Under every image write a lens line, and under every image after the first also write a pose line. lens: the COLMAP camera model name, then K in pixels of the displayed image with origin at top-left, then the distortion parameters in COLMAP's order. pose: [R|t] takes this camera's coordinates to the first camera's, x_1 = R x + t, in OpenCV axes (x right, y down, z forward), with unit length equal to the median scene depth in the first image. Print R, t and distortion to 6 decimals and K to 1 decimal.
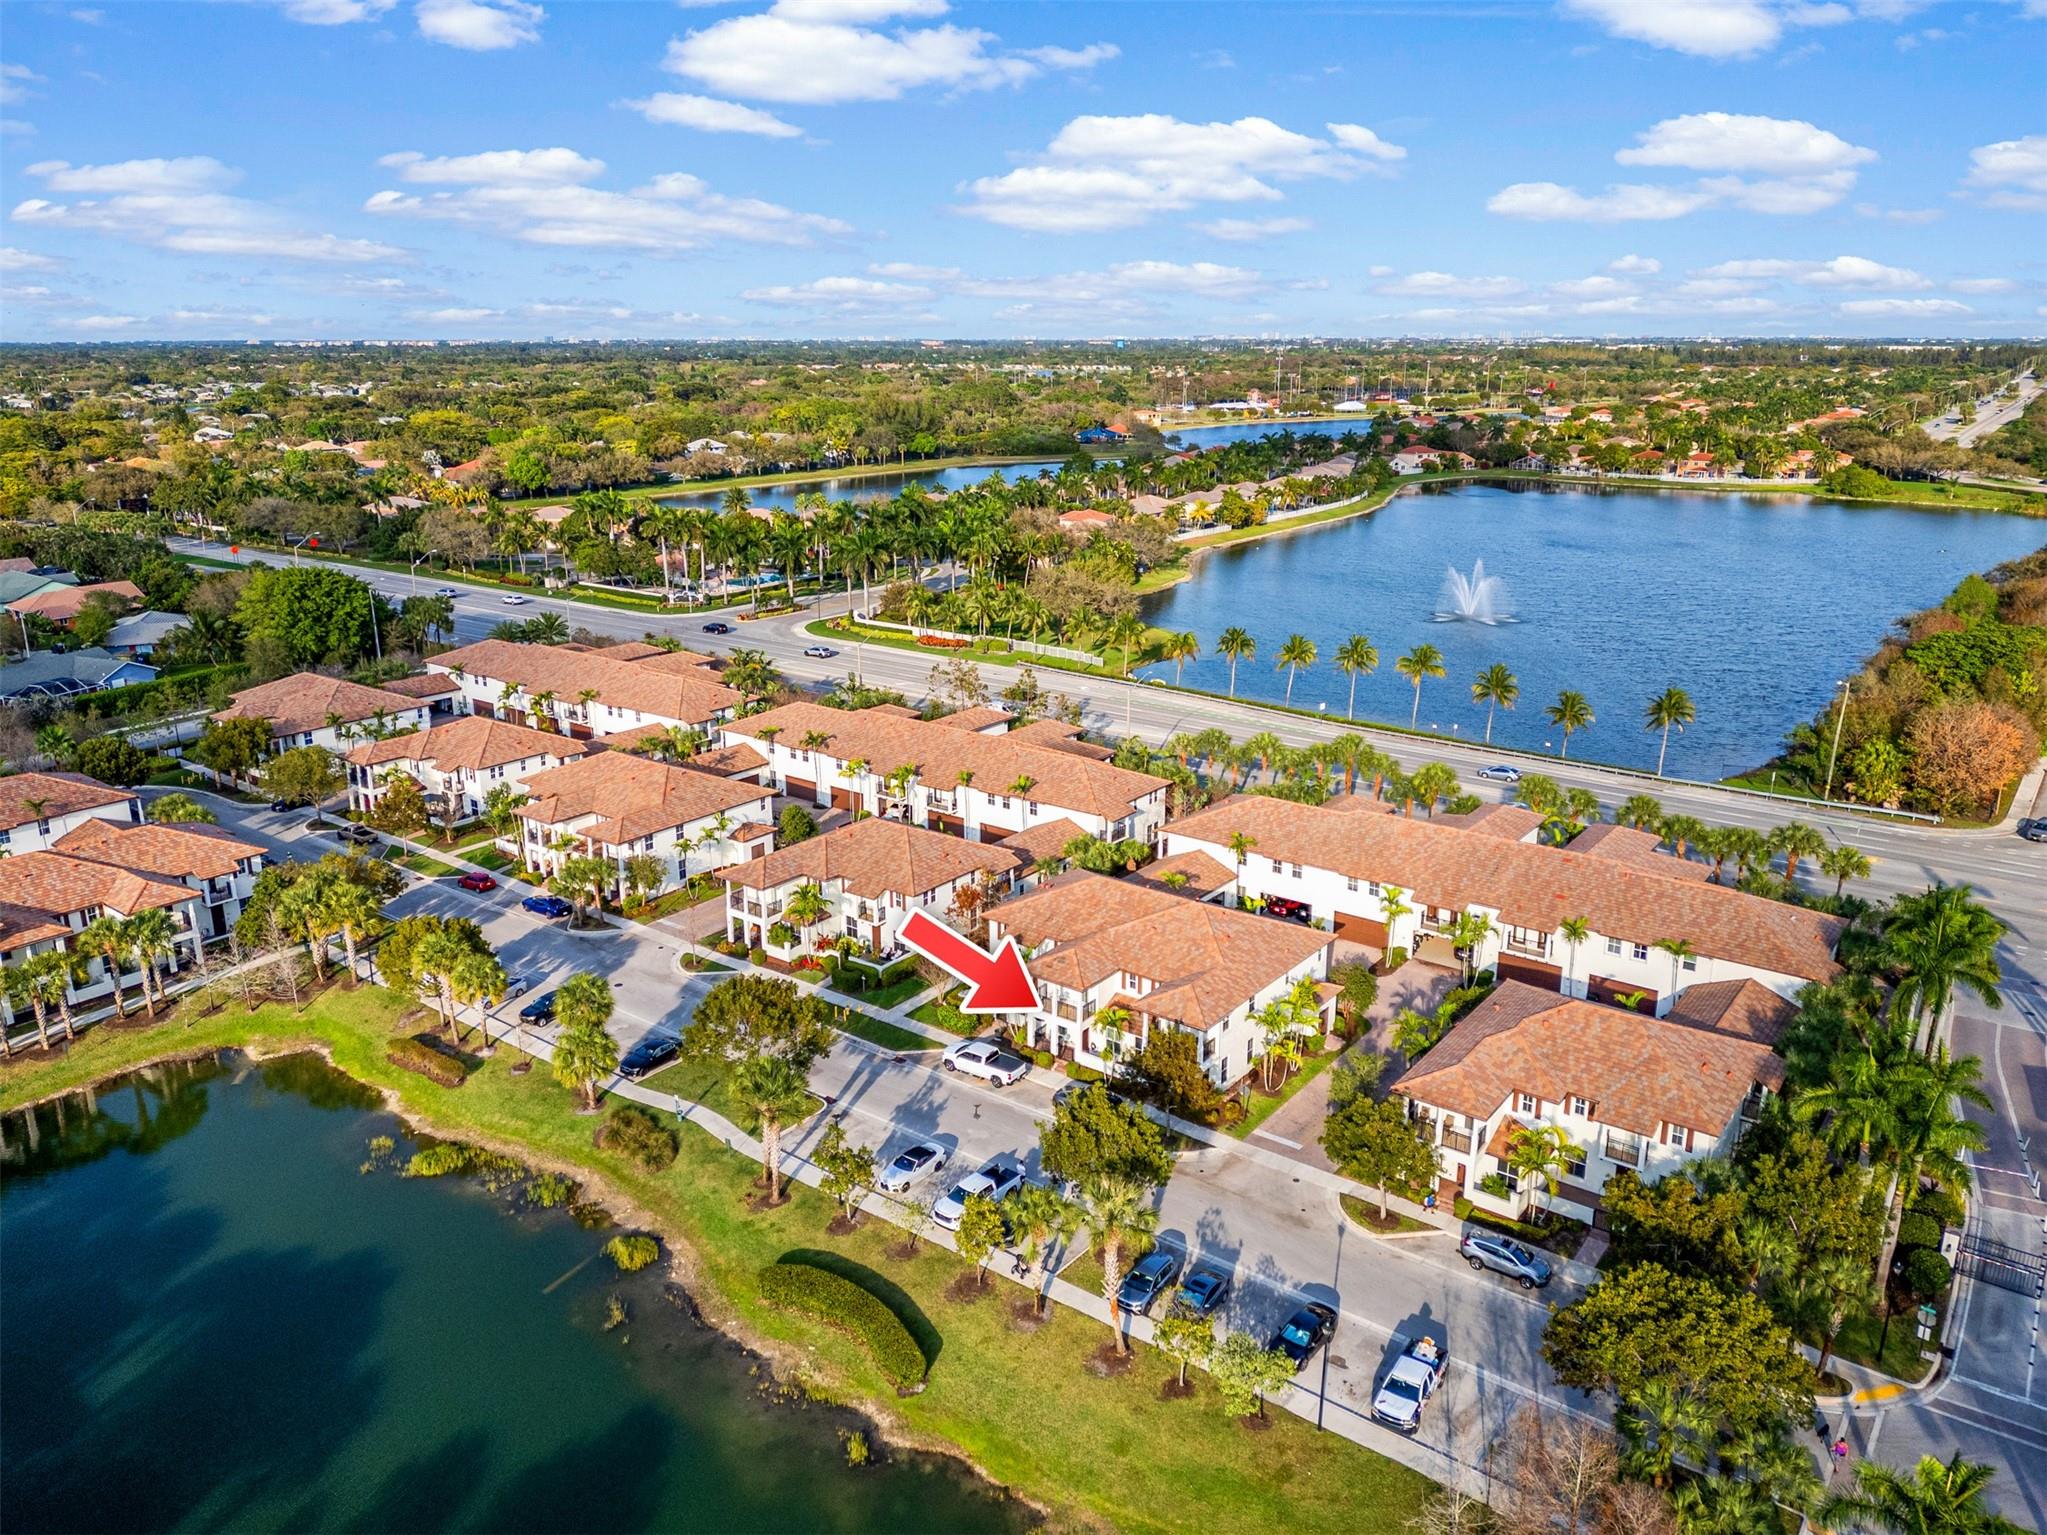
lens RADIAL K [[1431.9, 0, 1024.3], [0, 1431.9, 770.0], [0, 0, 1]] dist [0.026707, -0.011159]
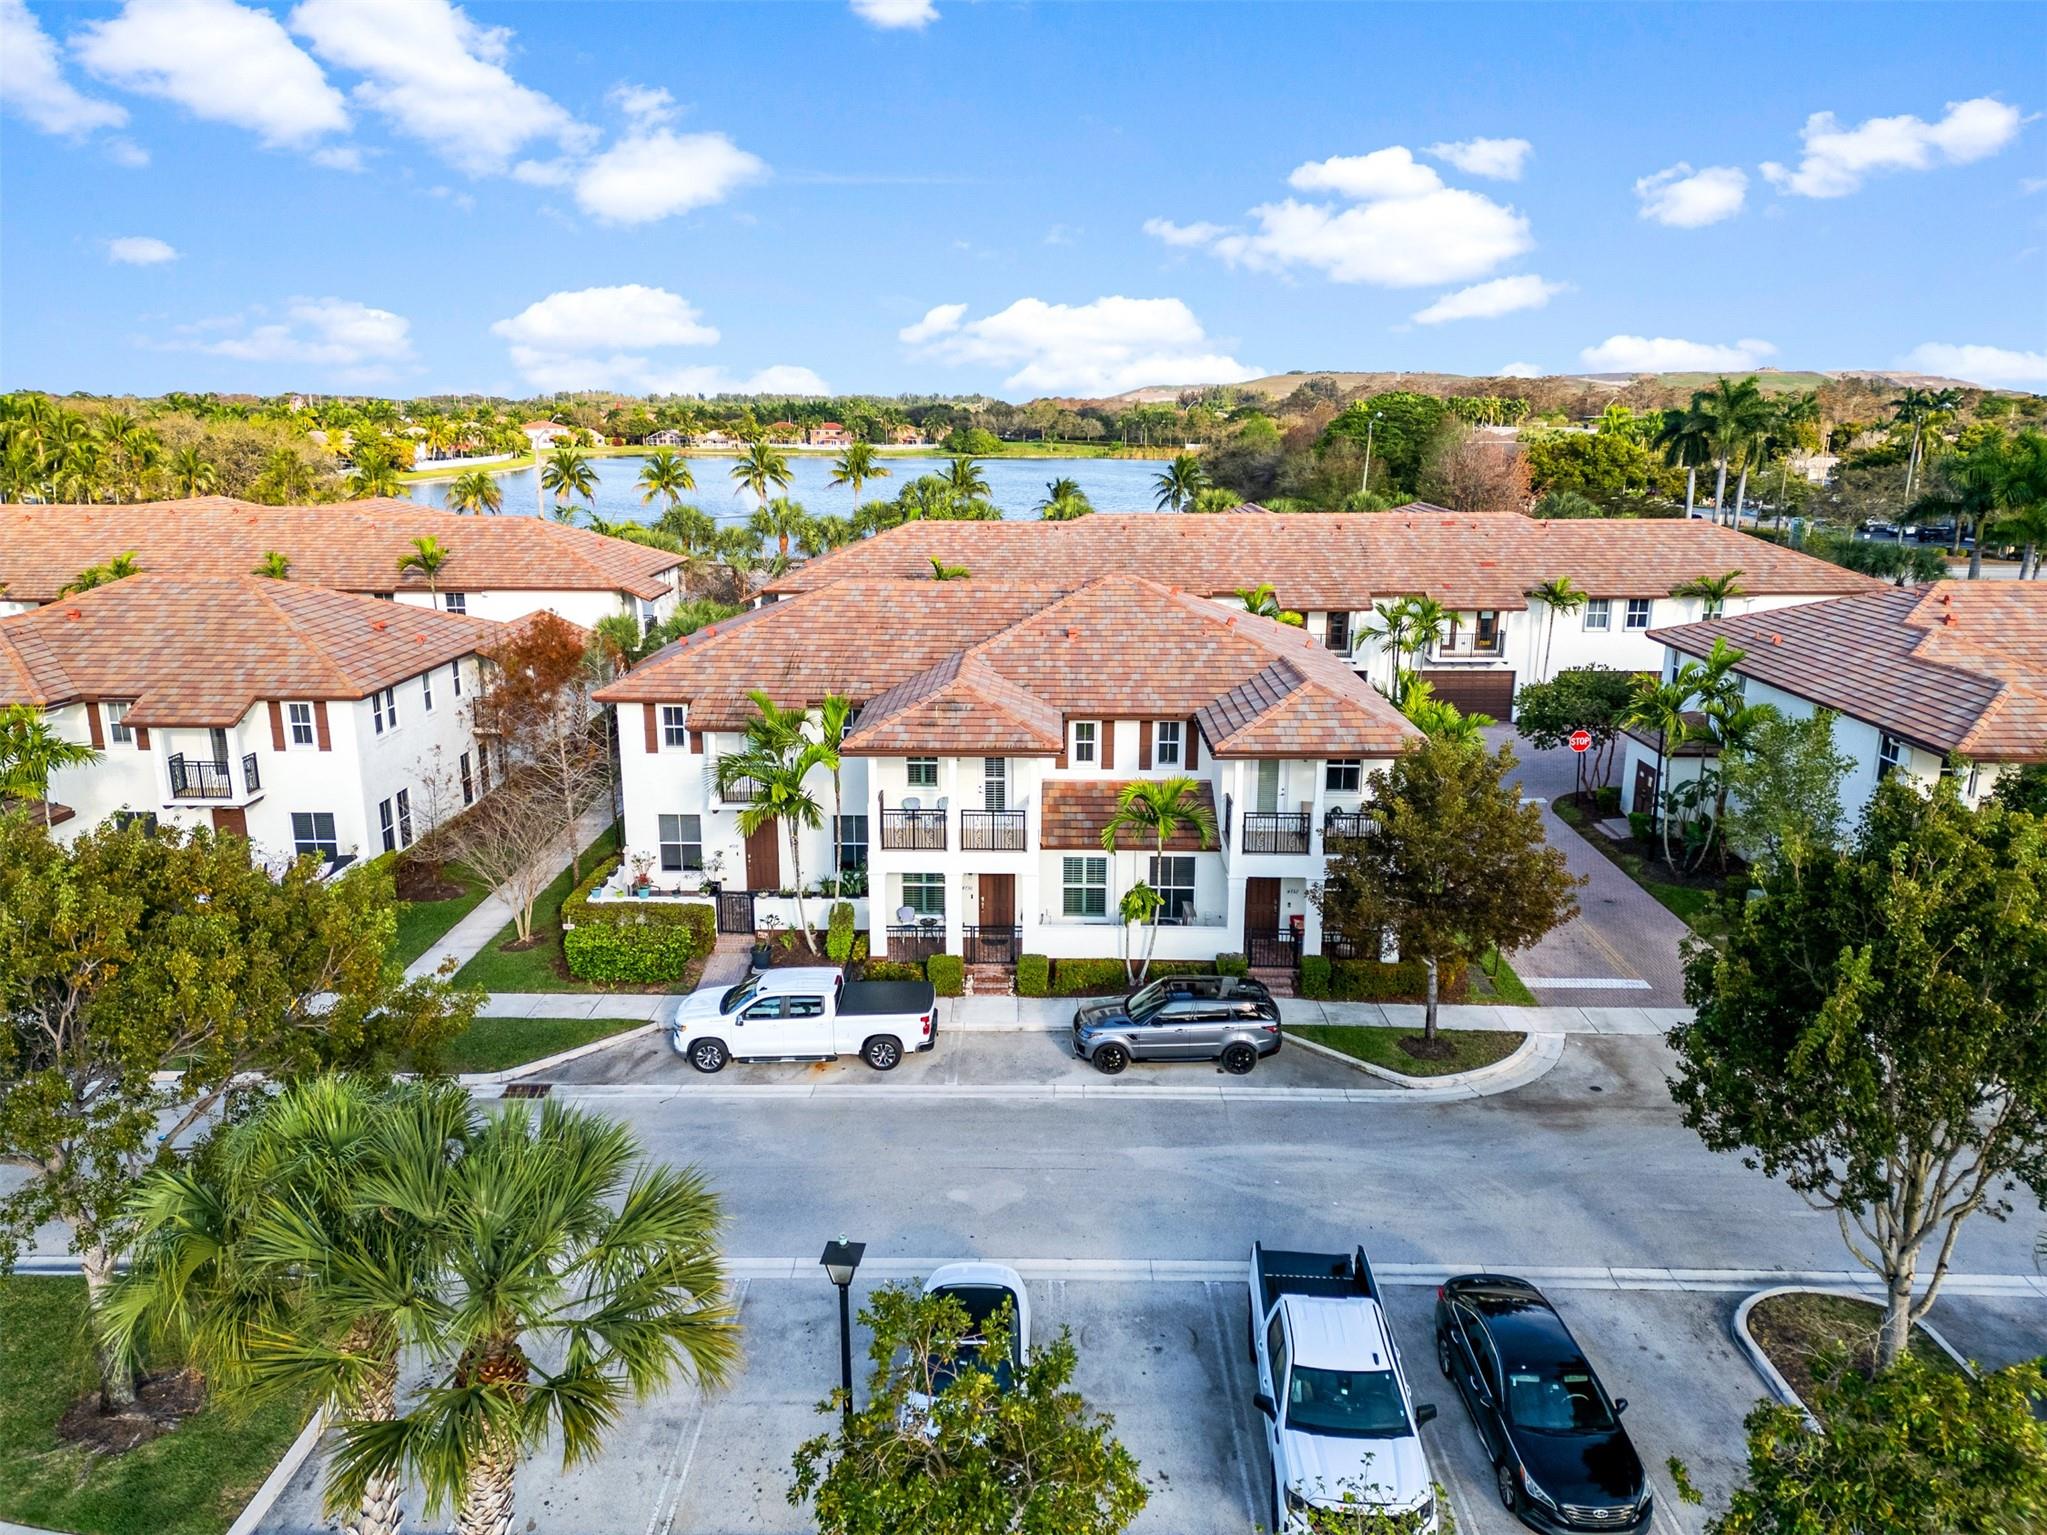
lens RADIAL K [[1431.9, 0, 1023.5], [0, 1431.9, 765.6], [0, 0, 1]] dist [0.026707, -0.011159]
pose [[0.805455, -0.143900, 0.574922, -0.169607], [0.166397, 0.985964, 0.013662, 0.134228], [-0.568818, 0.084662, 0.818094, 0.618570]]
